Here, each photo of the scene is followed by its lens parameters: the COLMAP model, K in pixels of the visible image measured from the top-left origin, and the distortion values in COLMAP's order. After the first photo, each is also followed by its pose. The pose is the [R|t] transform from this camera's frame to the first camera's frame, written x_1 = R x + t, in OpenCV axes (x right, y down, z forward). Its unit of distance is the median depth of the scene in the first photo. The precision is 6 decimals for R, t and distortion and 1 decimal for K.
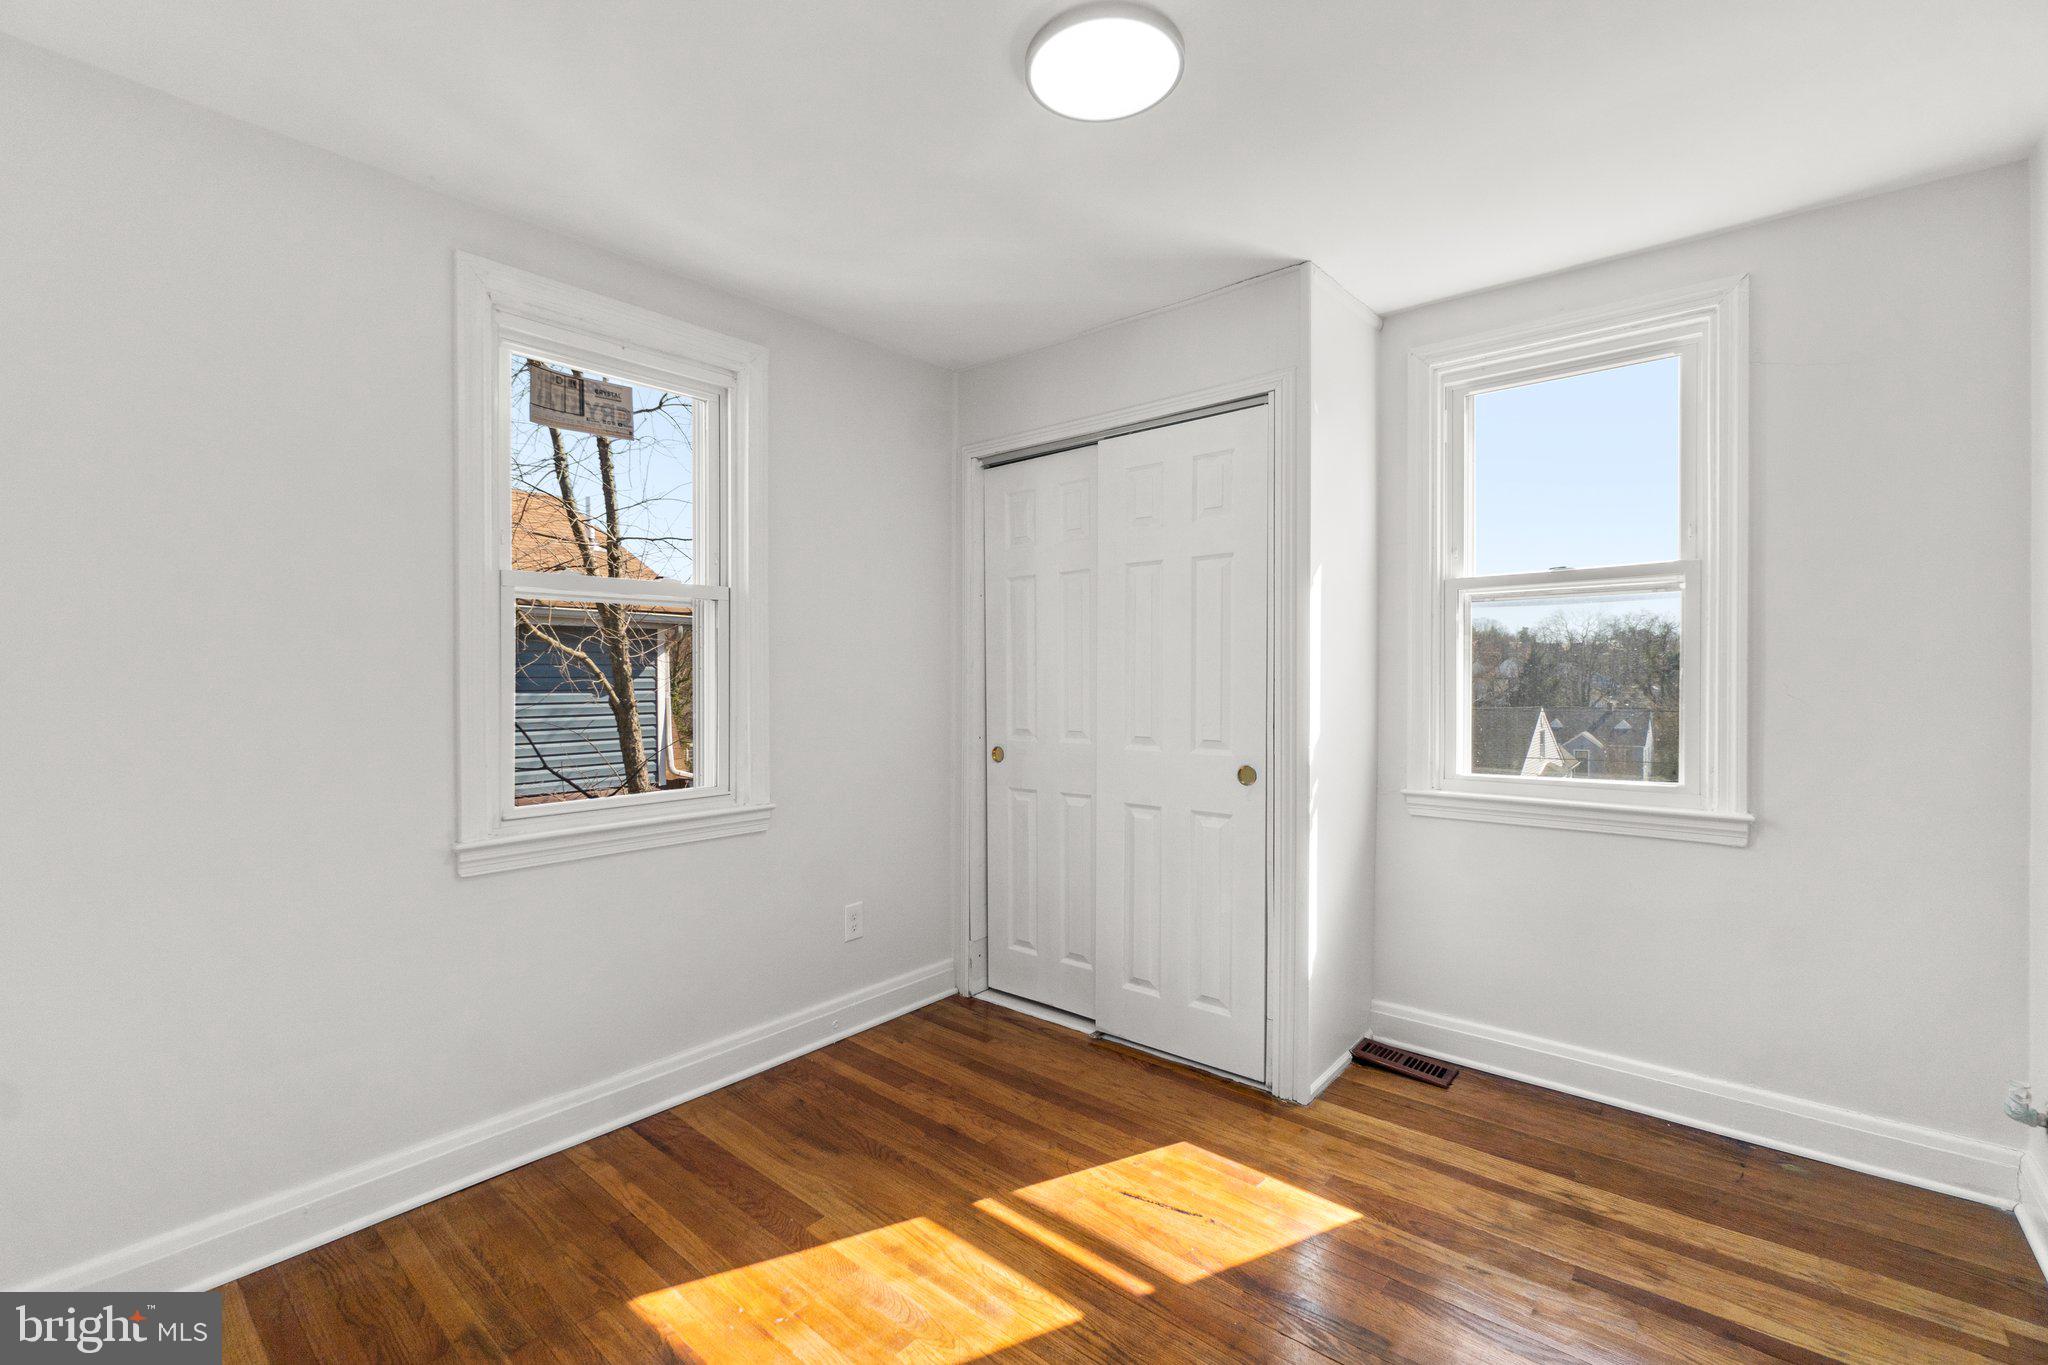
lens RADIAL K [[885.8, 0, 1026.4], [0, 885.8, 685.6], [0, 0, 1]] dist [-0.007131, 0.002460]
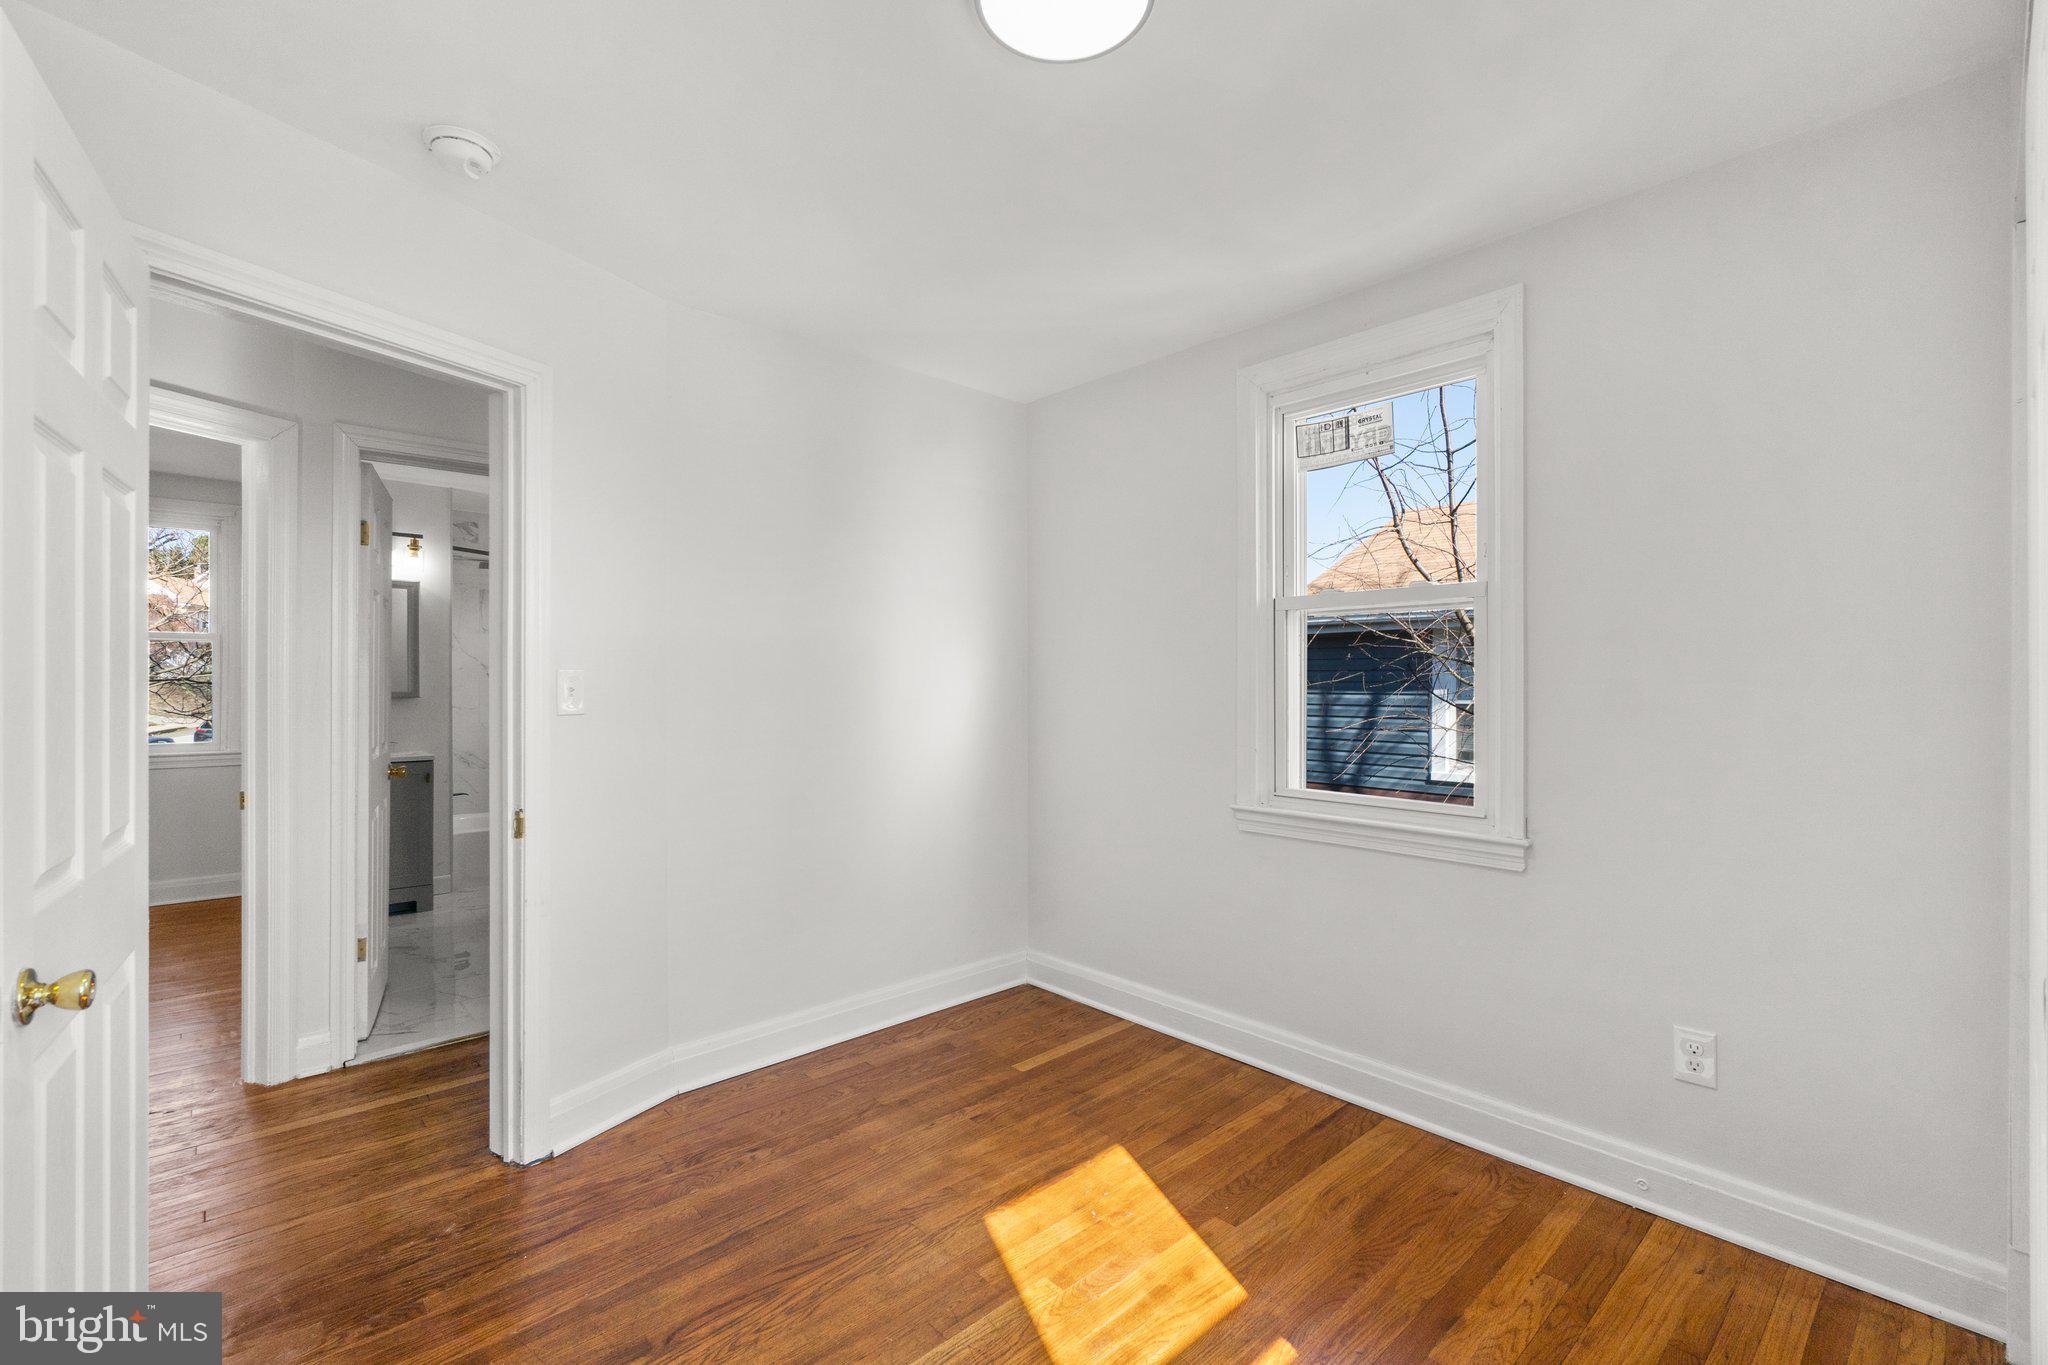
lens RADIAL K [[885.8, 0, 1022.6], [0, 885.8, 681.1], [0, 0, 1]] dist [-0.007131, 0.002460]
pose [[-0.136802, 0.000447, -0.990598, 0.700458], [-0.013140, 0.999911, 0.002266, -0.009308], [0.990511, 0.013326, -0.136784, 0.793948]]
